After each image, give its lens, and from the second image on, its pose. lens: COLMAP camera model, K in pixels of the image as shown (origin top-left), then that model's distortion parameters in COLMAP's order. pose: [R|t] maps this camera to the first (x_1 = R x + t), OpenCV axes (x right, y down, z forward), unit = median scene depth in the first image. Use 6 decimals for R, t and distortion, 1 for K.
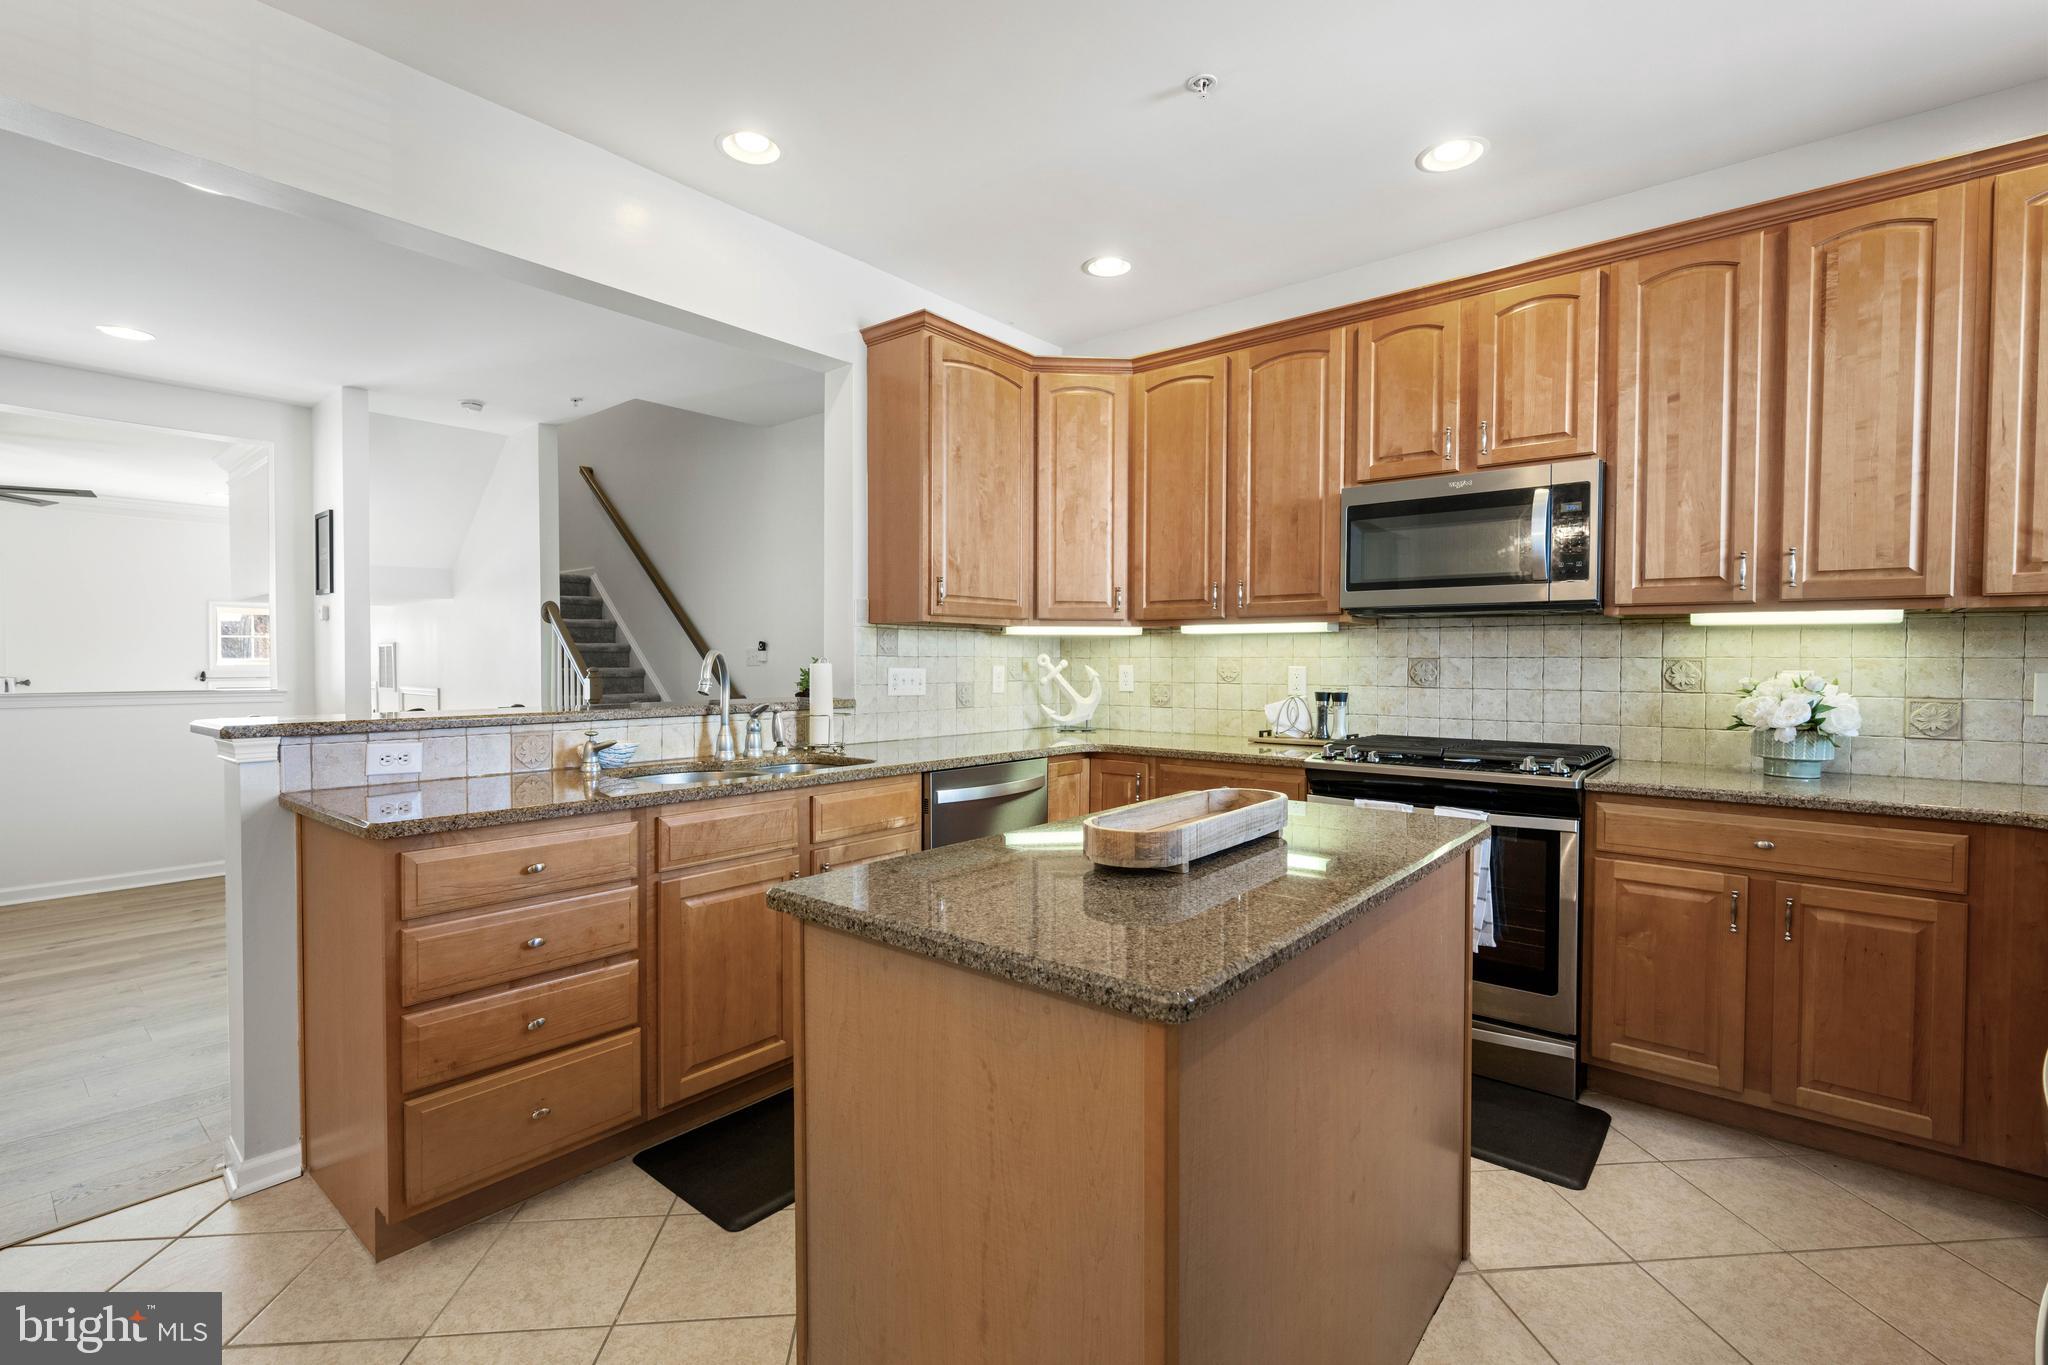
lens RADIAL K [[910.9, 0, 1034.4], [0, 910.9, 687.0], [0, 0, 1]] dist [-0.000011, -0.000014]
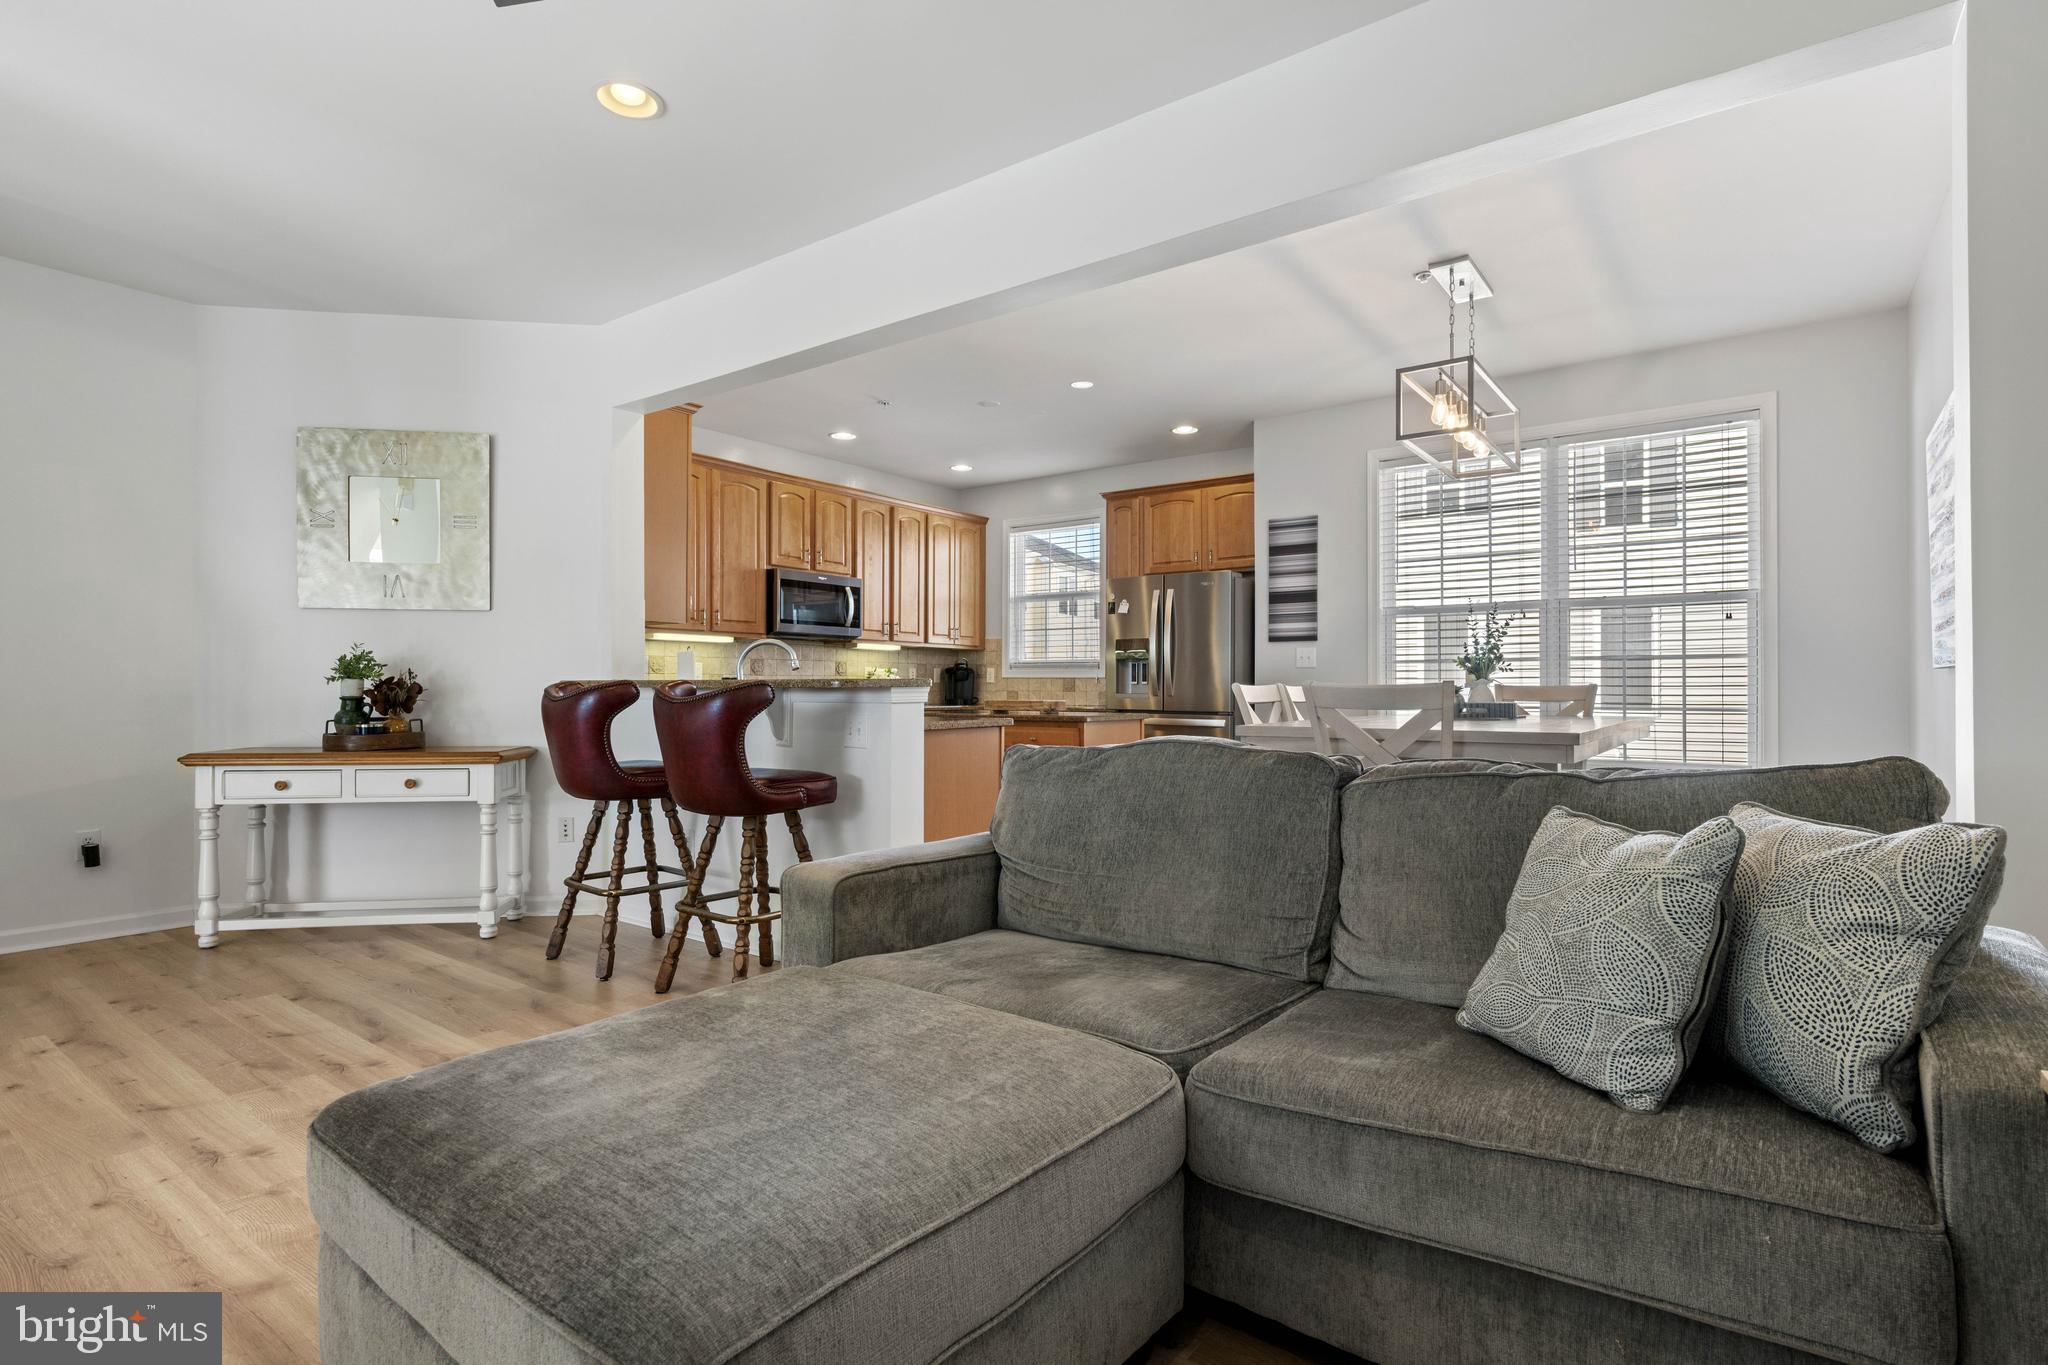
lens RADIAL K [[987.9, 0, 1007.5], [0, 987.9, 684.9], [0, 0, 1]] dist [-0.024104, -0.000865]
pose [[-0.040979, -0.009305, 0.999117, -1.806727], [0.019301, 0.999763, 0.010103, 0.012156], [-0.998974, 0.019698, -0.040790, 0.641156]]
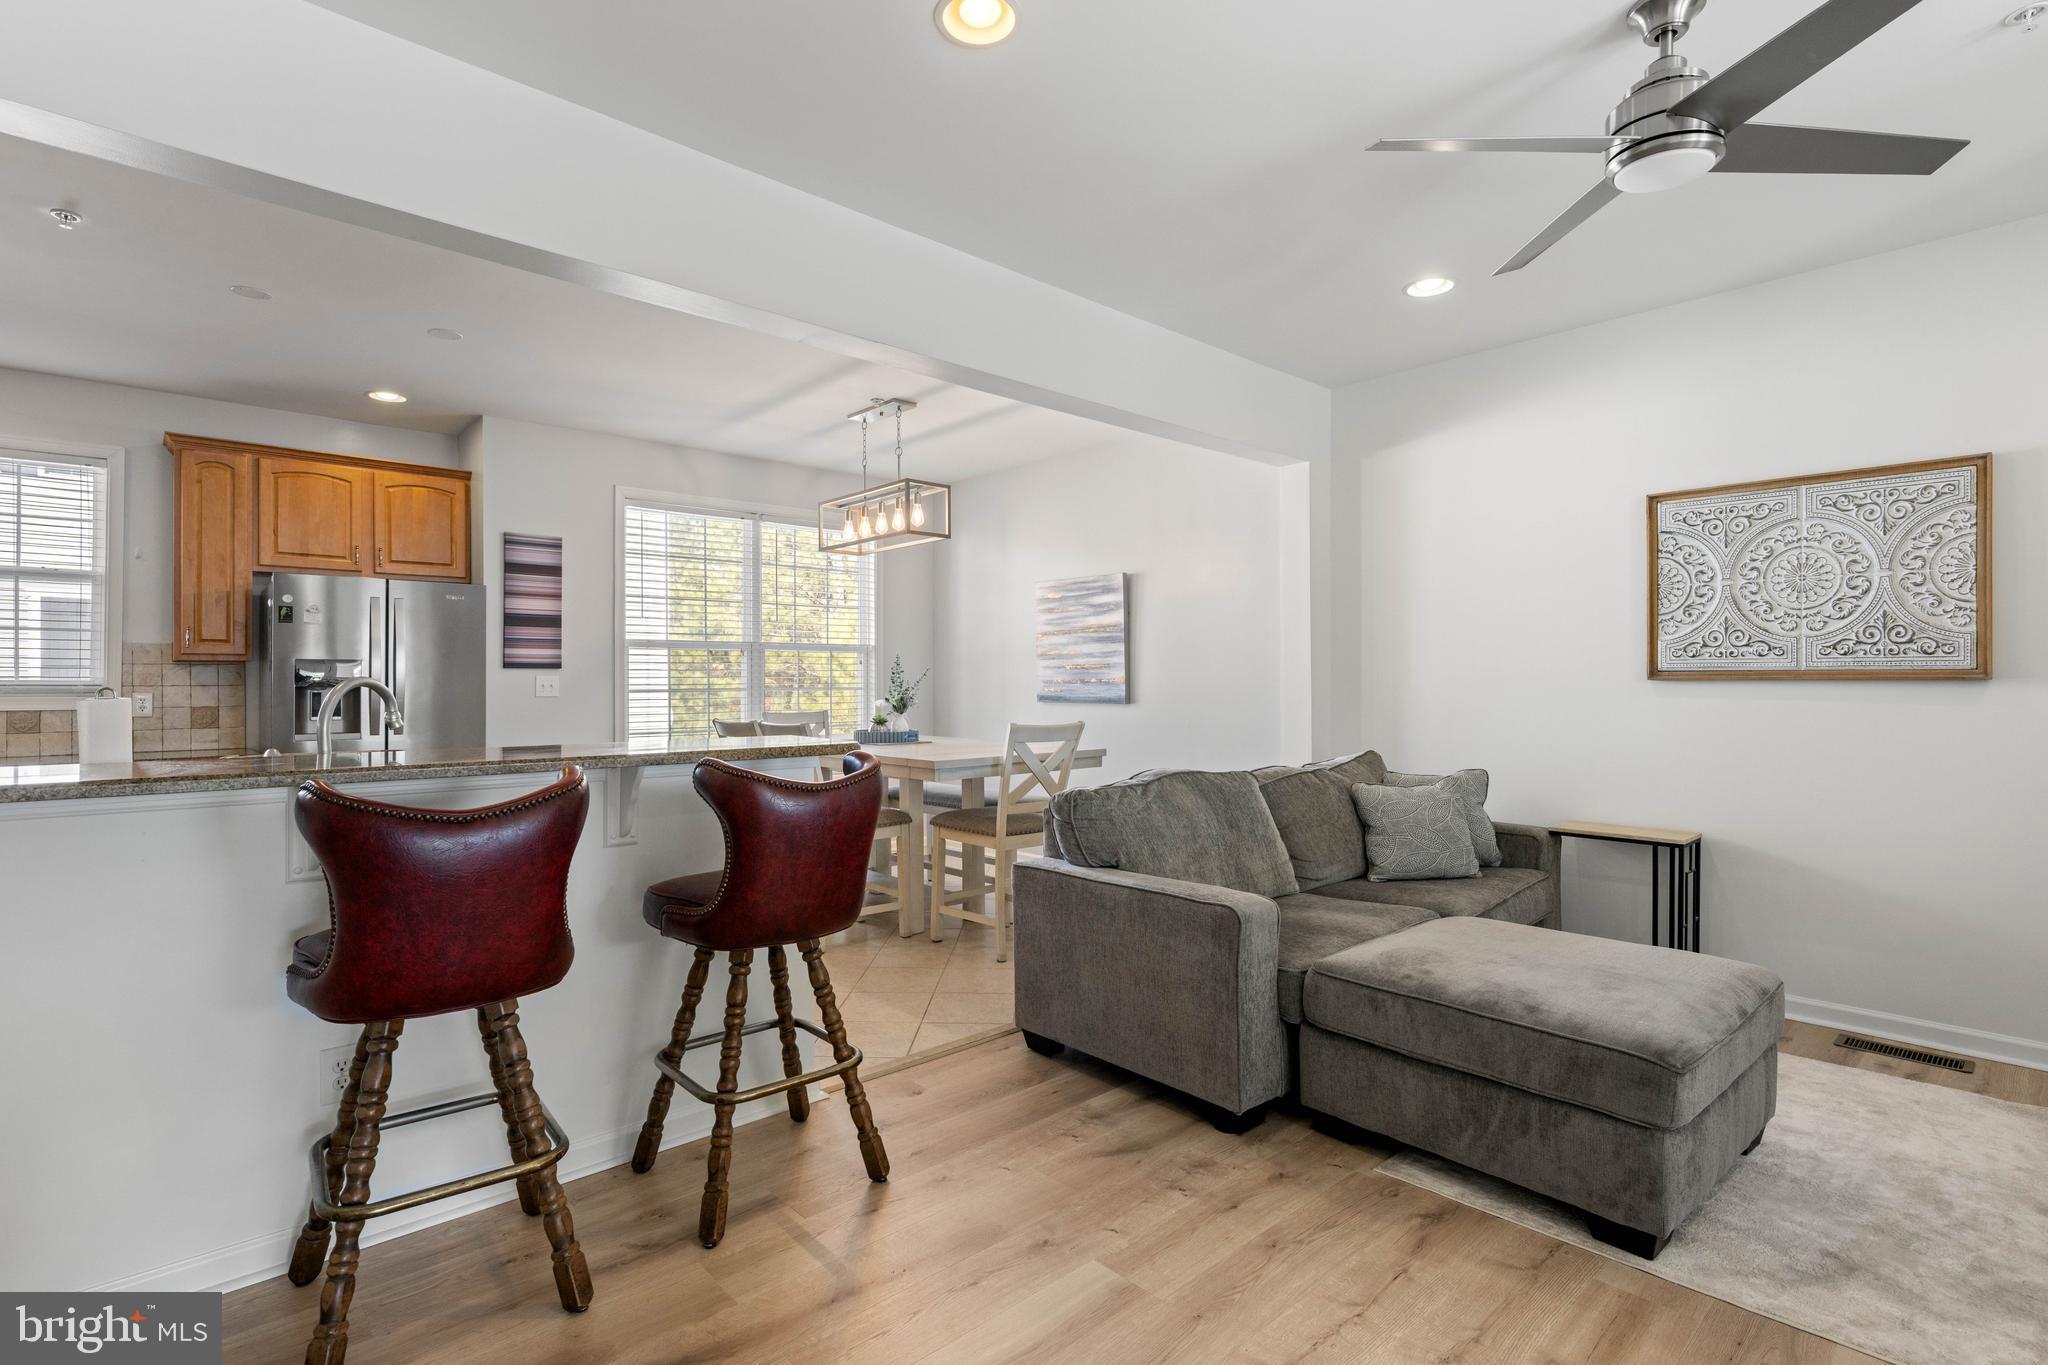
lens RADIAL K [[987.9, 0, 1011.6], [0, 987.9, 683.4], [0, 0, 1]] dist [-0.024104, -0.000865]
pose [[-0.986994, -0.007457, 0.160584, -1.024263], [-0.004854, 0.999851, 0.016596, -0.051538], [-0.160683, 0.015601, -0.986883, 1.640854]]
